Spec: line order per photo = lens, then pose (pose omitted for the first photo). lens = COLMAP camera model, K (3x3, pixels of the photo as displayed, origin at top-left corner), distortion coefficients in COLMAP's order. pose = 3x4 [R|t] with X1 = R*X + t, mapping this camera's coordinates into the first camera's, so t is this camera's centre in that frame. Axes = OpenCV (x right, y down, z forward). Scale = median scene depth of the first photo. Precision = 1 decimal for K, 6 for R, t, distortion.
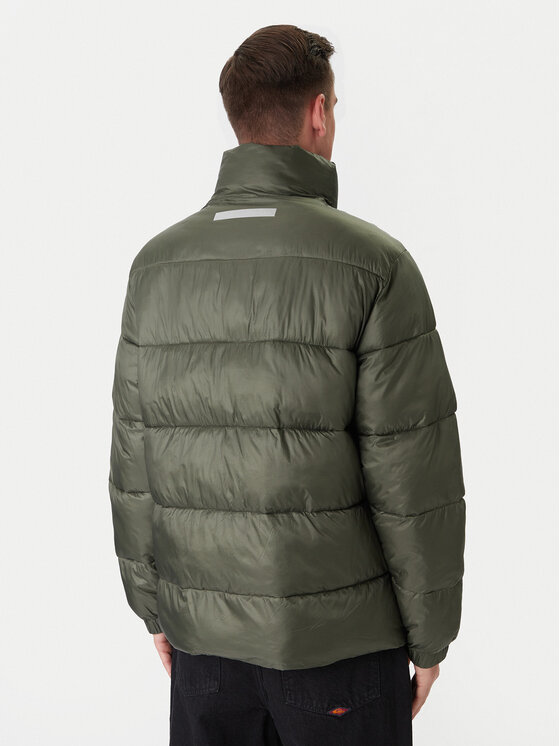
lens RADIAL K [[1062.8, 0, 280.5], [0, 1062.8, 371.8], [0, 0, 1]] dist [-0.056899, 0.000000]
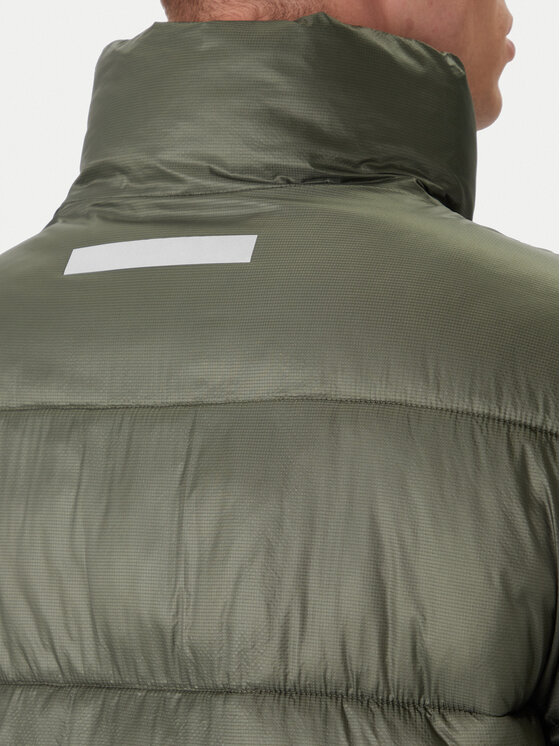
lens RADIAL K [[1762.0, 0, 278.1], [0, 1762.0, 374.9], [0, 0, 1]] dist [0.808366, 0.000000]
pose [[0.997162, -0.043517, -0.061430, 0.034728], [0.044270, 0.998960, 0.010939, -0.121386], [0.060890, -0.013628, 0.998051, 0.488307]]
